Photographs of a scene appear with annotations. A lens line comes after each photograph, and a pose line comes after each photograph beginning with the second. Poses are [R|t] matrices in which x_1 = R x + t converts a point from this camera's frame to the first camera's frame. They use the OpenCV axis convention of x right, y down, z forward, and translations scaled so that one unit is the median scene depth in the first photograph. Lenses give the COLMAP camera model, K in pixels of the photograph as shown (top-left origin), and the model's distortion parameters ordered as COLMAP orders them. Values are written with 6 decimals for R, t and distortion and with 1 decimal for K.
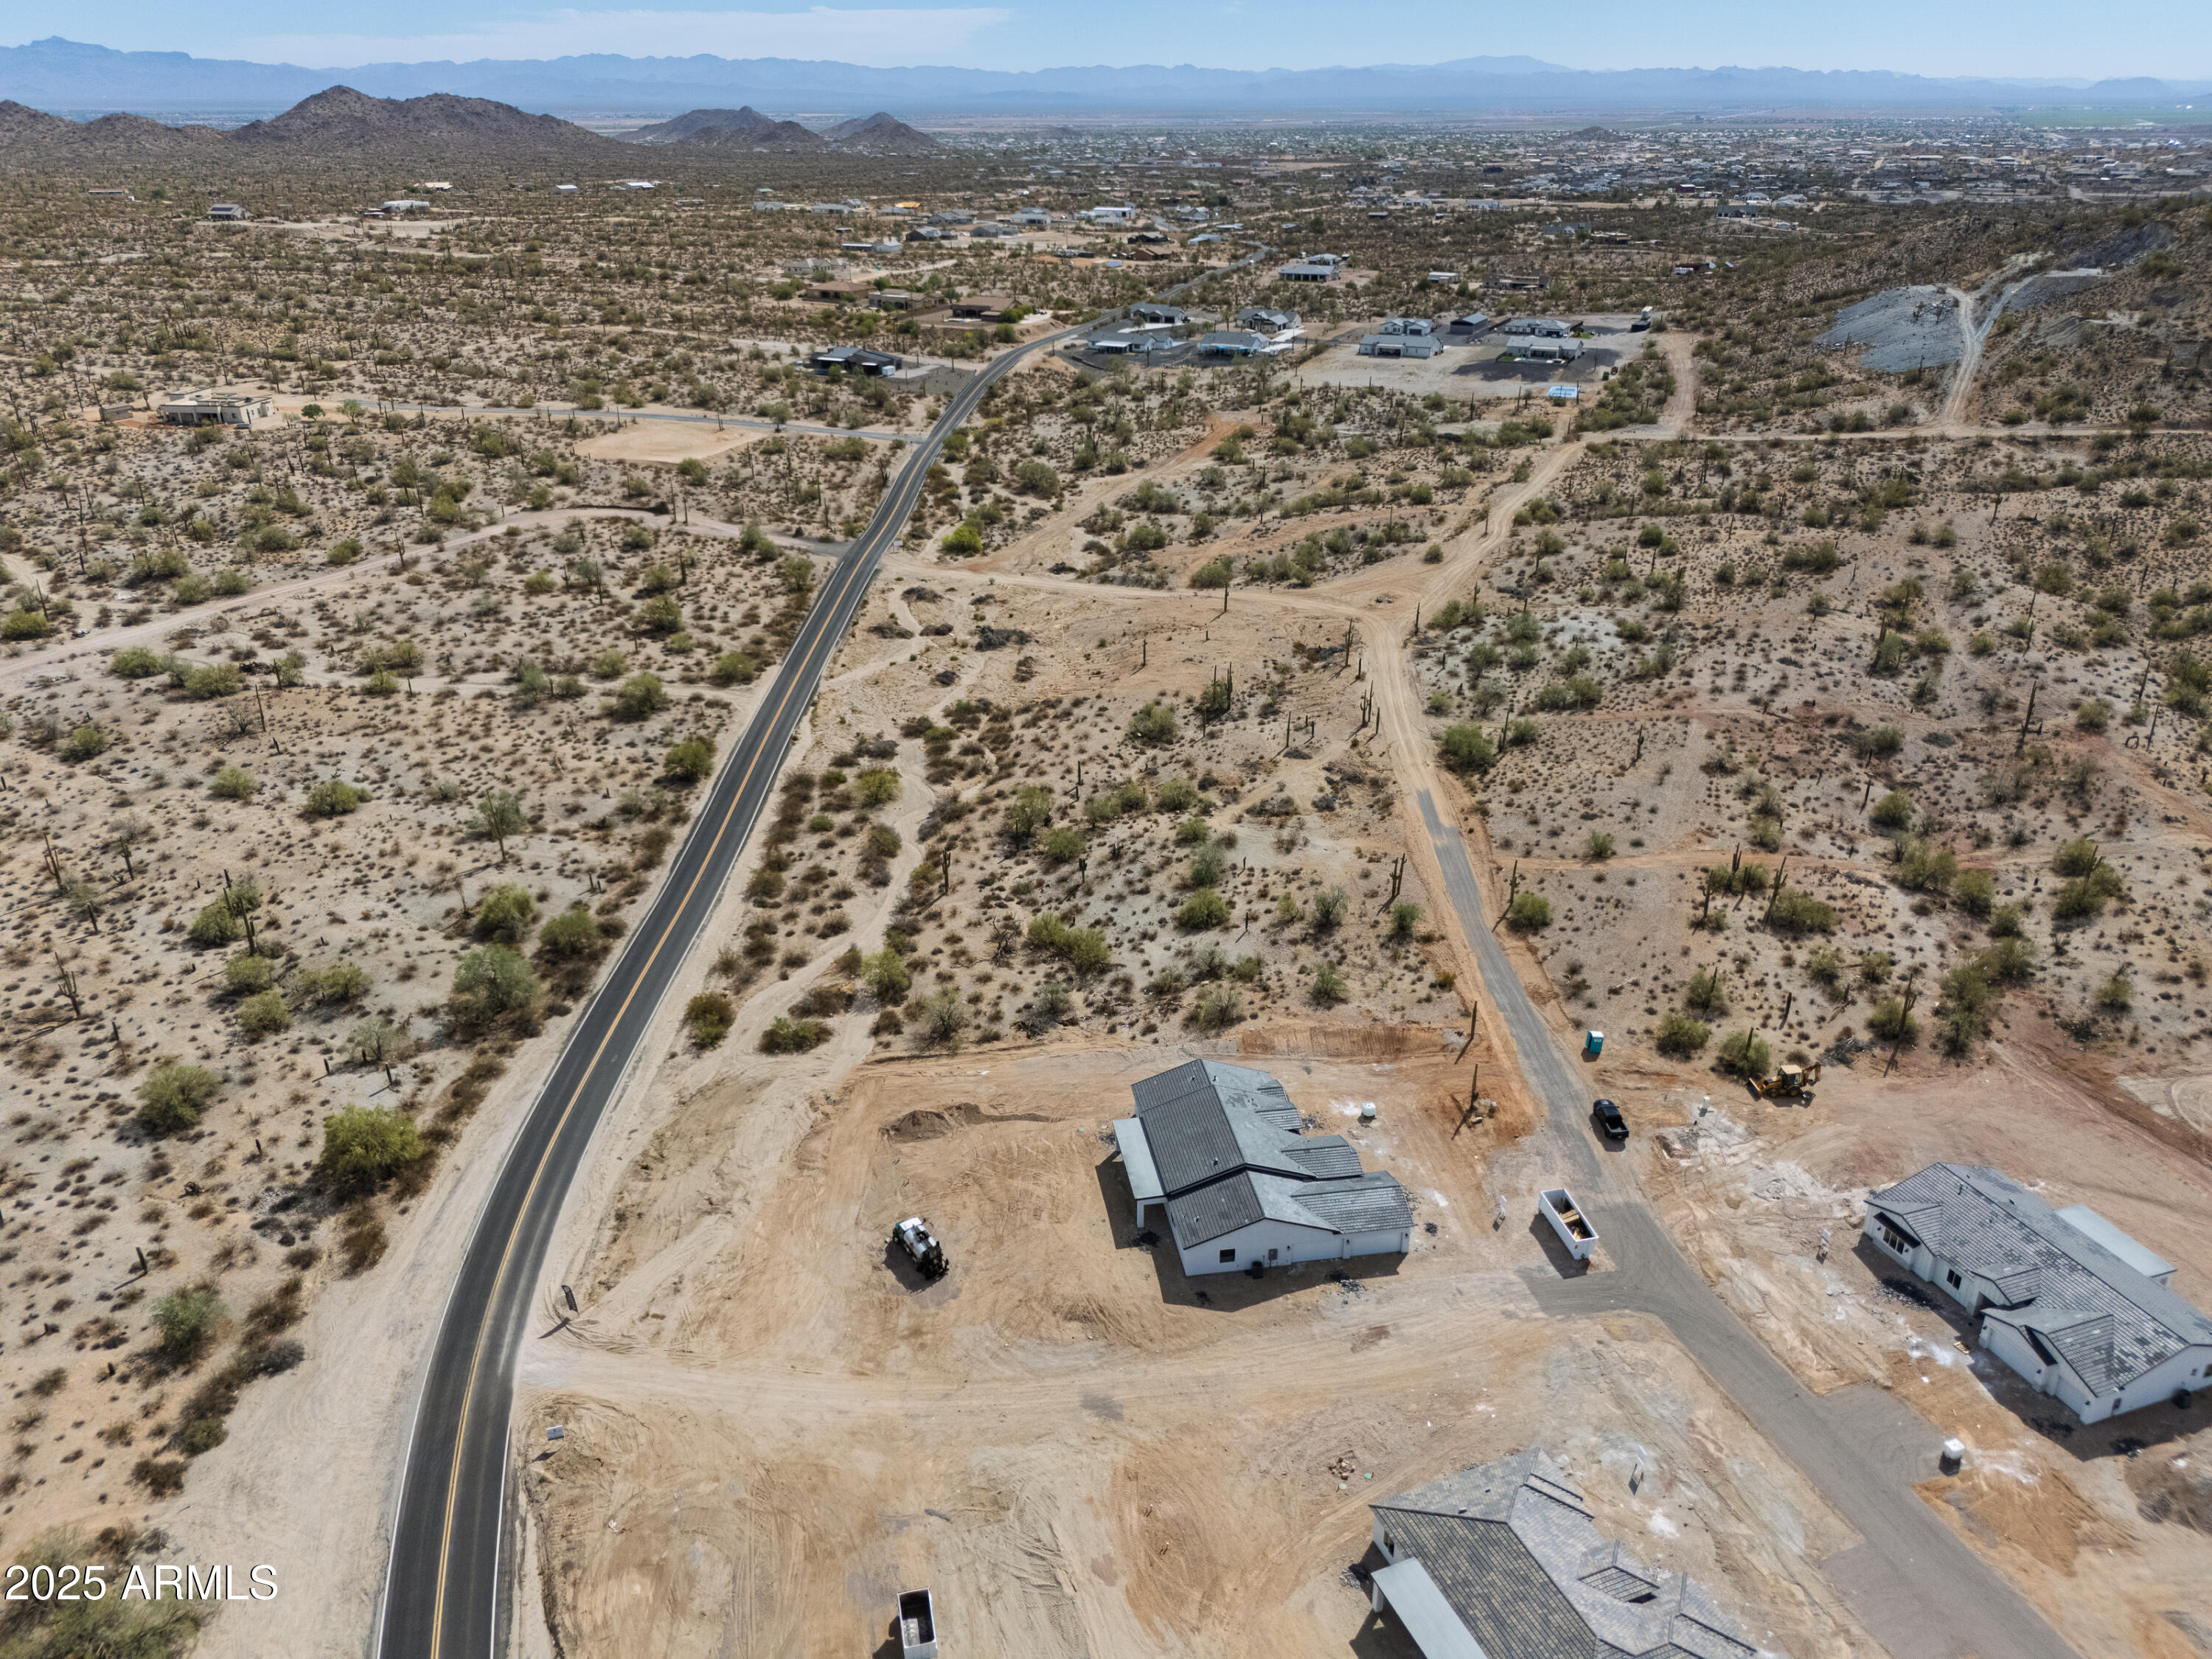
lens RADIAL K [[1638.3, 0, 1115.3], [0, 1638.3, 830.5], [0, 0, 1]] dist [0.051721, -0.038103]
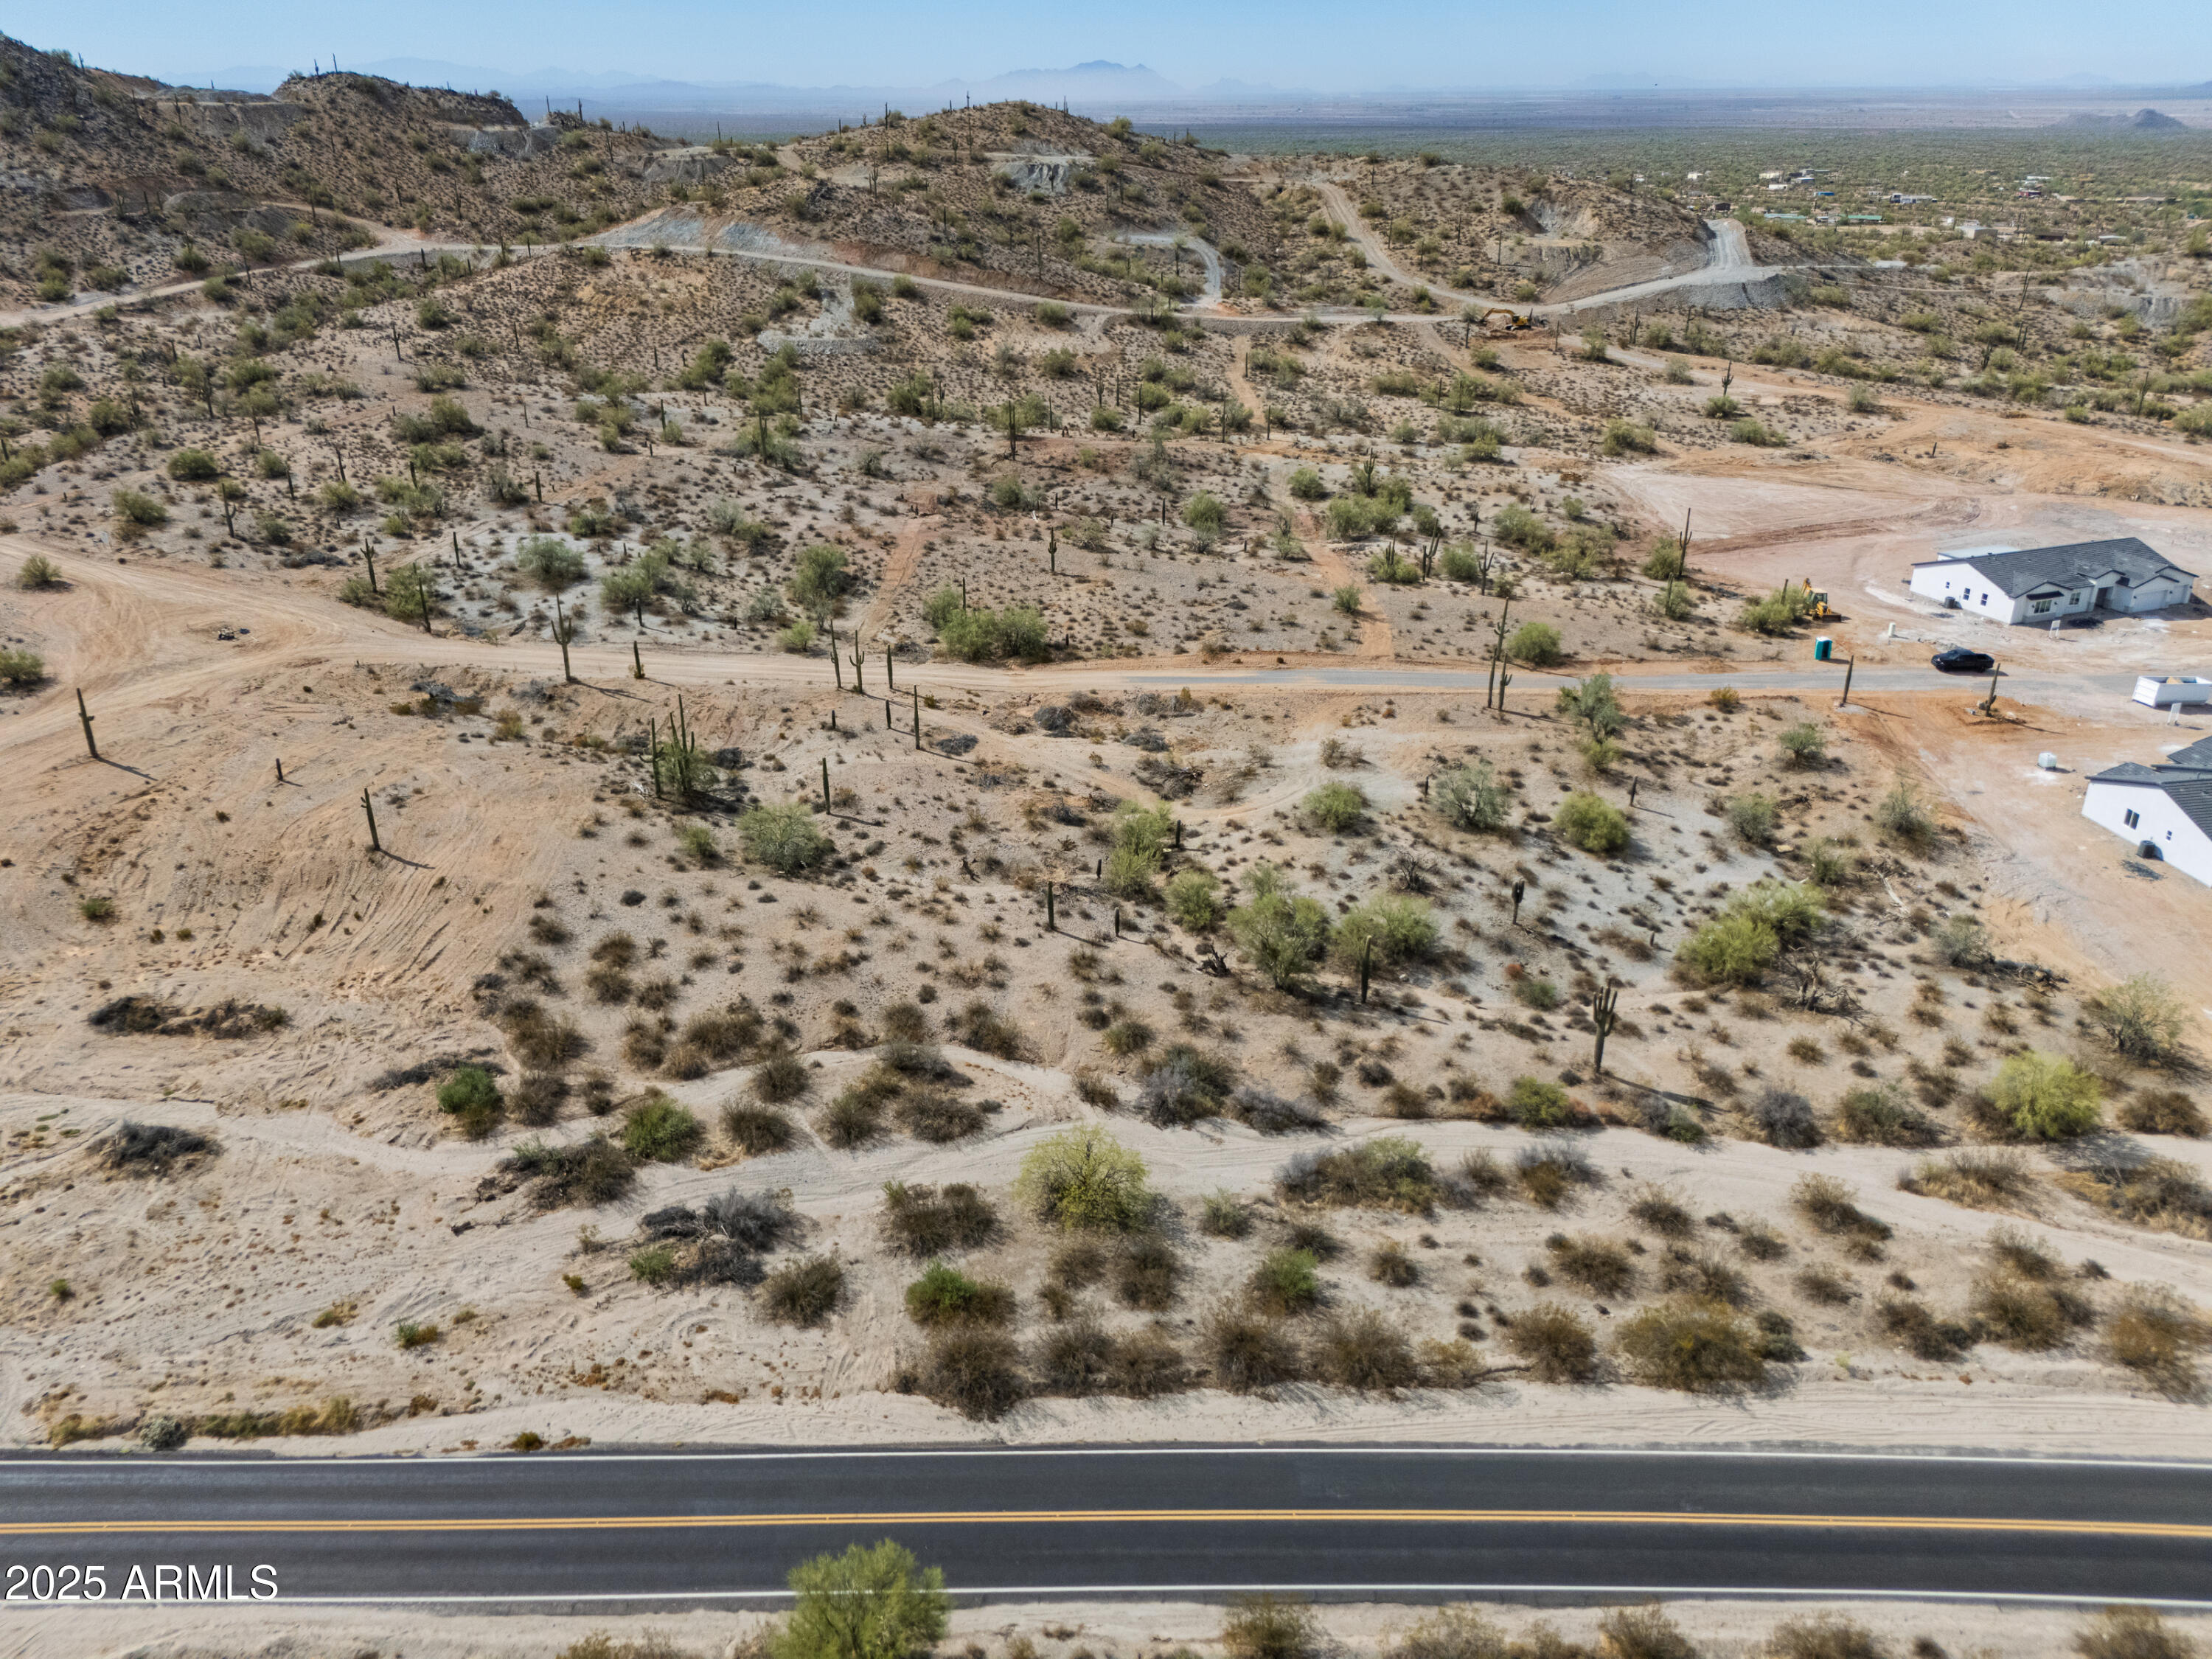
lens RADIAL K [[1638.3, 0, 1115.3], [0, 1638.3, 830.5], [0, 0, 1]] dist [0.051721, -0.038103]
pose [[-0.002802, -0.411742, 0.911296, -0.514211], [0.410849, 0.830360, 0.376437, -0.260043], [-0.911699, 0.375460, 0.166837, 1.041566]]
